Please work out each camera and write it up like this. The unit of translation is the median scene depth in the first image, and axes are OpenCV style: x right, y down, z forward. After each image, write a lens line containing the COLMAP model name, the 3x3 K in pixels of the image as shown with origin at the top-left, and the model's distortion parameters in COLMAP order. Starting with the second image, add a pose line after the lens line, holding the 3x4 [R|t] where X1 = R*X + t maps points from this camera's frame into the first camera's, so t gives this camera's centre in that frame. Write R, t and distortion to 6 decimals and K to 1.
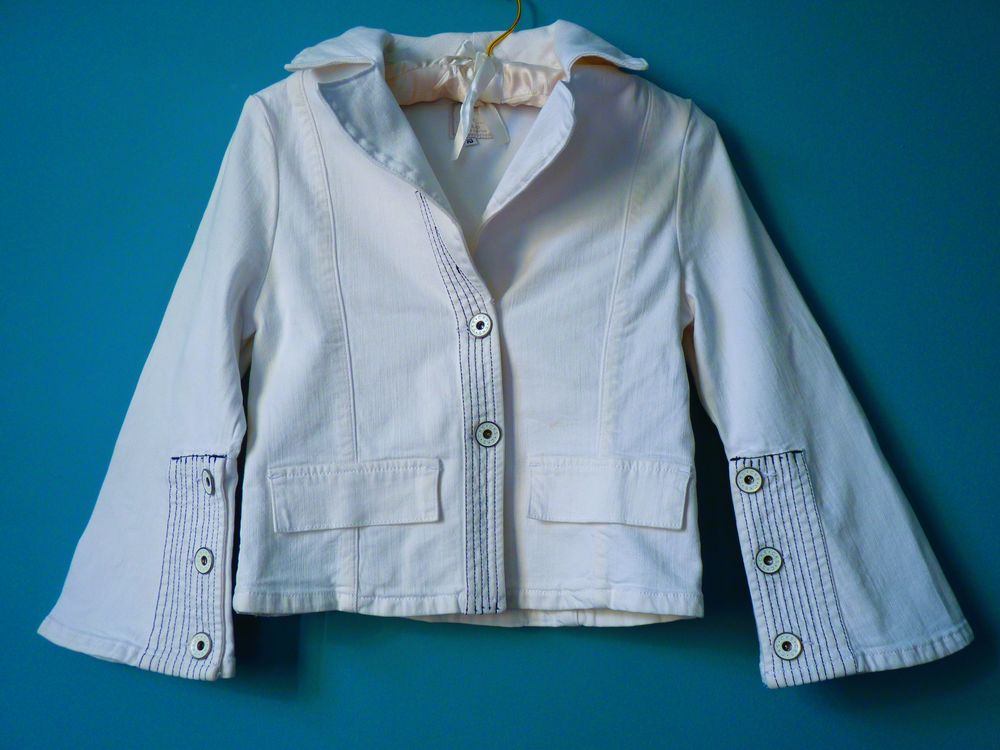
lens RADIAL K [[982.8, 0, 498.7], [0, 982.8, 405.8], [0, 0, 1]] dist [-0.147526, 0.184939]
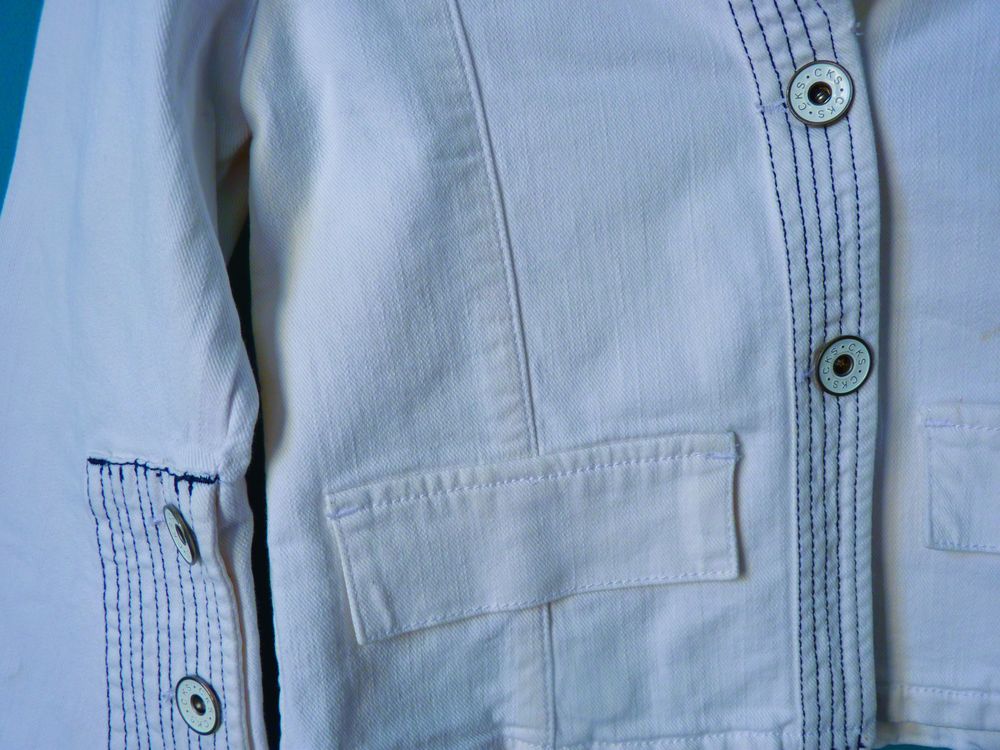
lens RADIAL K [[982.8, 0, 498.7], [0, 982.8, 405.8], [0, 0, 1]] dist [-0.147526, 0.184939]
pose [[0.998423, -0.056130, 0.000968, -0.160609], [0.053793, 0.961504, 0.269473, -0.074066], [-0.016056, -0.268996, 0.963007, 0.609617]]
